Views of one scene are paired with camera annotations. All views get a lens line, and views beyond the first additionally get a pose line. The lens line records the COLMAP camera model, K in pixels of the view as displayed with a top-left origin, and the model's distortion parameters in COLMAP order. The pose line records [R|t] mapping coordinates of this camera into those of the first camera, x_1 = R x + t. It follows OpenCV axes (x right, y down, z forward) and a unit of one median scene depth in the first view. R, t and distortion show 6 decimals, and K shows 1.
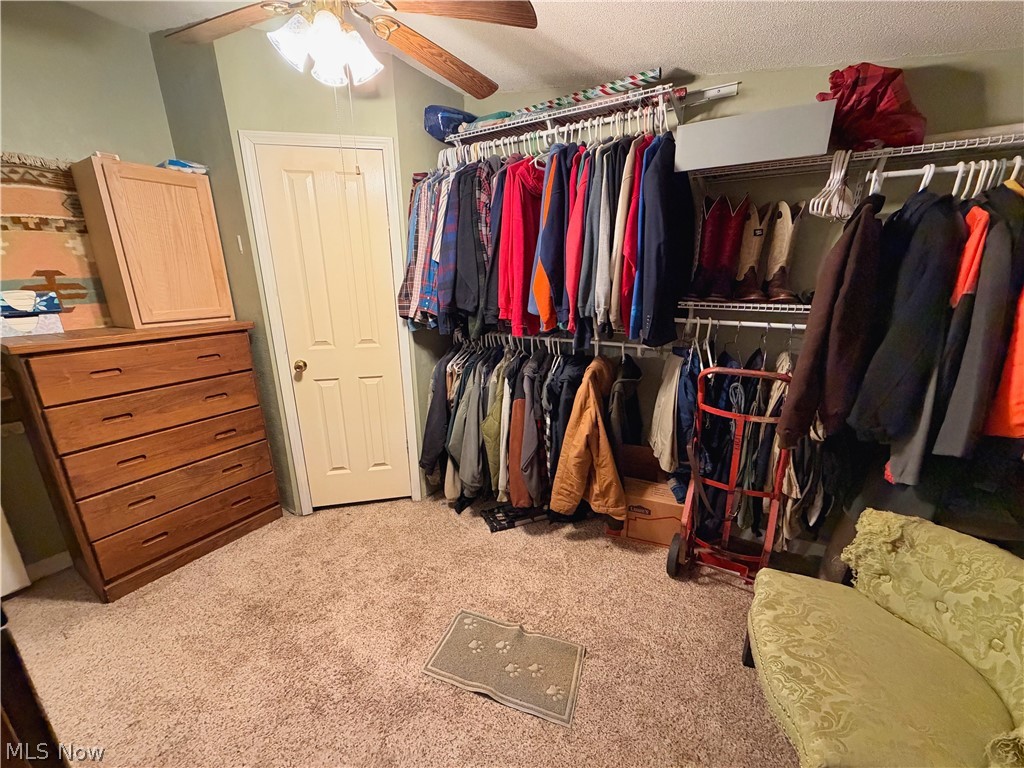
lens RADIAL K [[409.7, 0, 509.6], [0, 409.7, 386.4], [0, 0, 1]] dist [-0.000545, 0.000304]
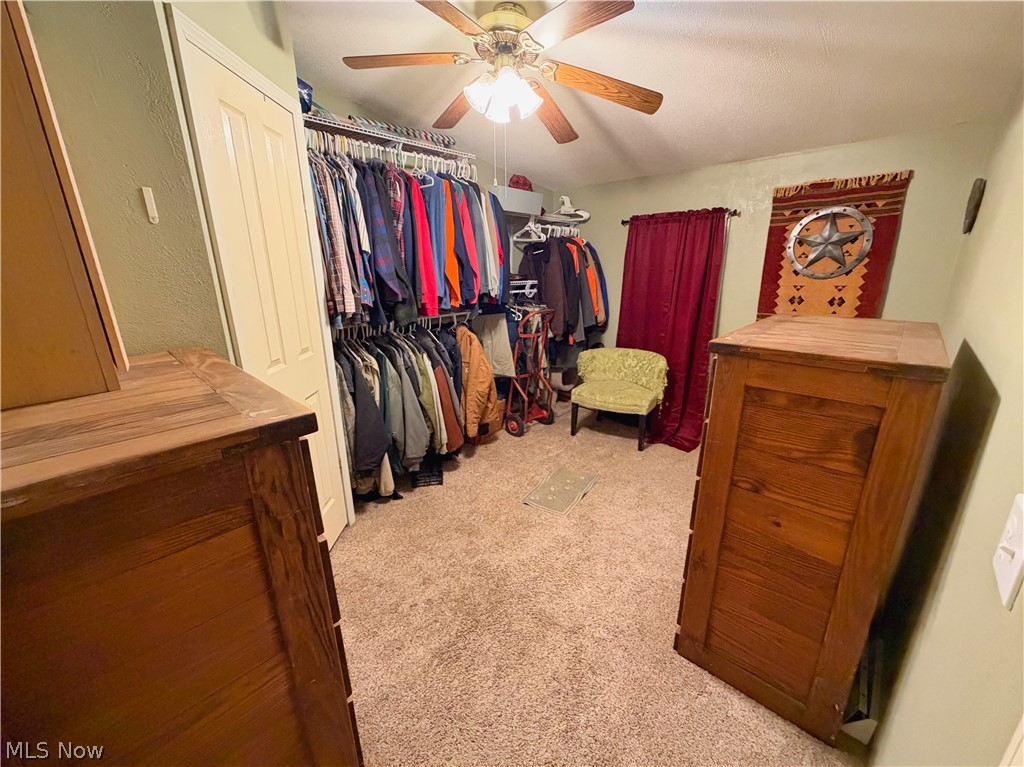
lens RADIAL K [[409.7, 0, 512.9], [0, 409.7, 383.6], [0, 0, 1]] dist [-0.000545, 0.000304]
pose [[0.194132, -0.261034, 0.945608, -1.123970], [0.269525, 0.941042, 0.204441, -0.112093], [-0.943223, 0.215176, 0.253042, 0.480982]]
